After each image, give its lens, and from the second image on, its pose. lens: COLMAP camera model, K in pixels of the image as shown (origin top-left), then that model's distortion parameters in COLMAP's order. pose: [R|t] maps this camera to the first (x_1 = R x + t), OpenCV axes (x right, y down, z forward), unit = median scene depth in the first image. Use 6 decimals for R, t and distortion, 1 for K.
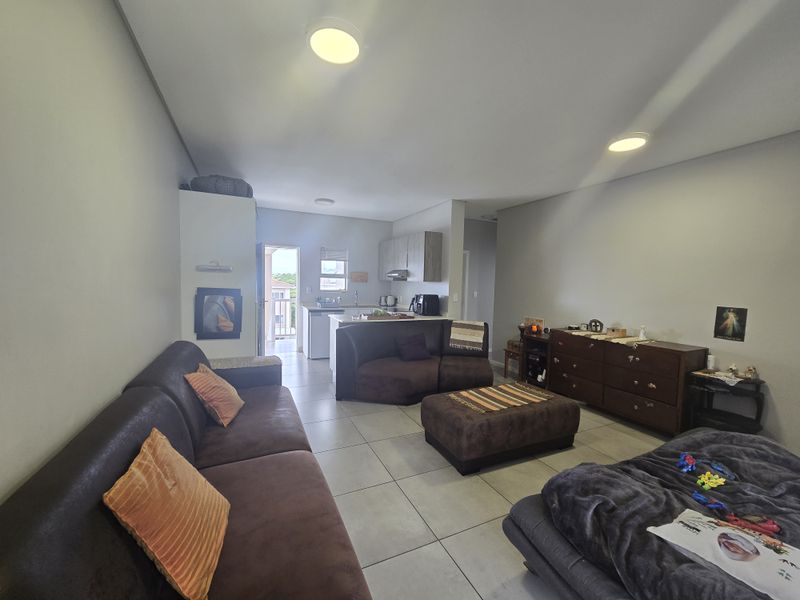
lens RADIAL K [[330.2, 0, 401.6], [0, 330.2, 302.5], [0, 0, 1]] dist [-0.002331, 0.003116]
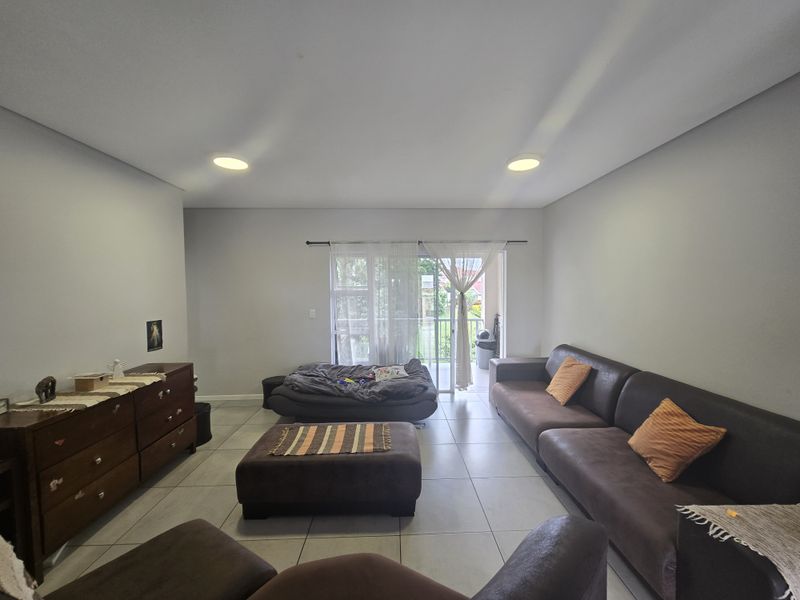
lens RADIAL K [[330.2, 0, 406.6], [0, 330.2, 298.2], [0, 0, 1]] dist [-0.002331, 0.003116]
pose [[-0.919585, -0.035854, 0.391251, -0.201663], [0.006337, 0.994344, 0.106016, -0.175646], [-0.392839, 0.099970, -0.914157, 1.725172]]
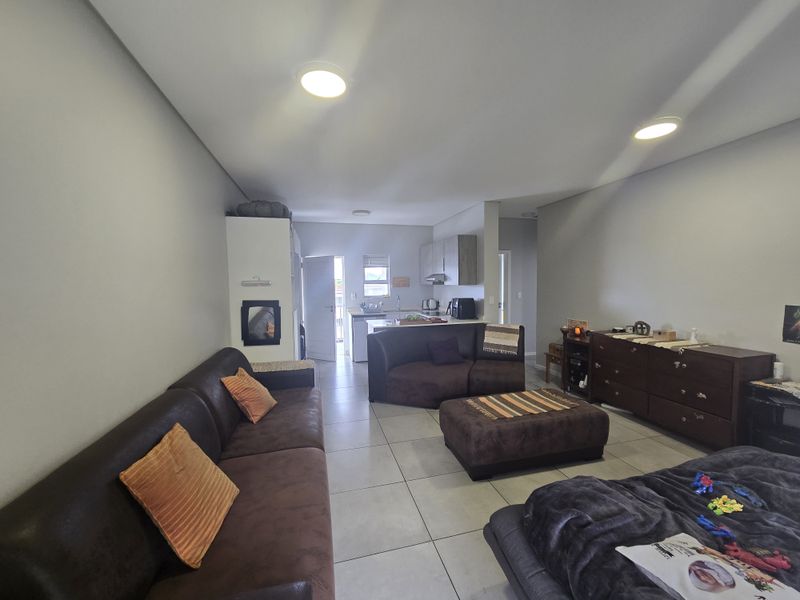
lens RADIAL K [[330.2, 0, 402.4], [0, 330.2, 303.1], [0, 0, 1]] dist [-0.002331, 0.003116]
pose [[0.982688, -0.027089, -0.183279, 0.147063], [0.026908, 0.999632, -0.003475, -0.018586], [0.183305, -0.001517, 0.983055, -0.026365]]
